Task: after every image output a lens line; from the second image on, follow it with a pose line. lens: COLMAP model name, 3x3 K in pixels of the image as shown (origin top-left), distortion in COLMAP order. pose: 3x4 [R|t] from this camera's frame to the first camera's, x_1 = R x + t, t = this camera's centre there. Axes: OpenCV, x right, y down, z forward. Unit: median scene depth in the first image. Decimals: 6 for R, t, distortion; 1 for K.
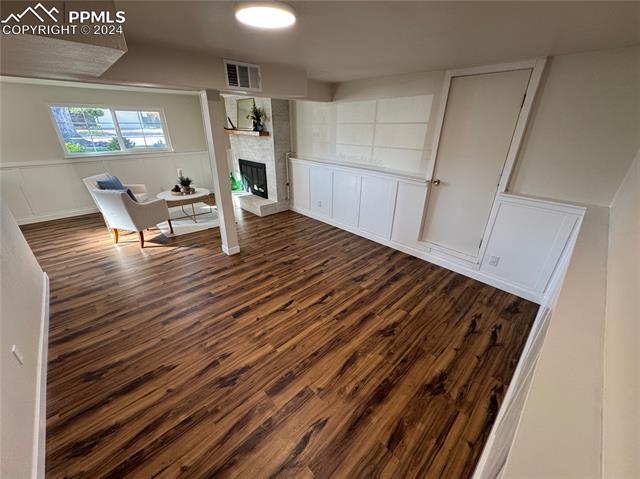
lens RADIAL K [[255.4, 0, 316.1], [0, 255.4, 235.8], [0, 0, 1]] dist [-0.003338, 0.000266]
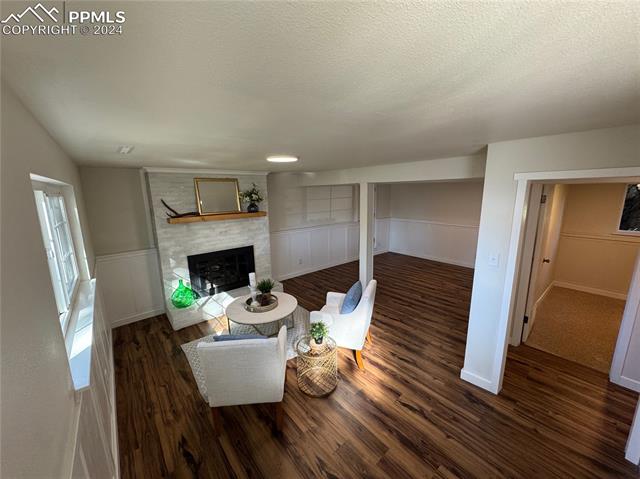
lens RADIAL K [[255.4, 0, 317.1], [0, 255.4, 242.7], [0, 0, 1]] dist [-0.003338, 0.000266]
pose [[0.062269, -0.210703, 0.975565, -1.274205], [0.411885, 0.895769, 0.167179, -0.415558], [-0.909106, 0.391411, 0.142564, 0.788760]]
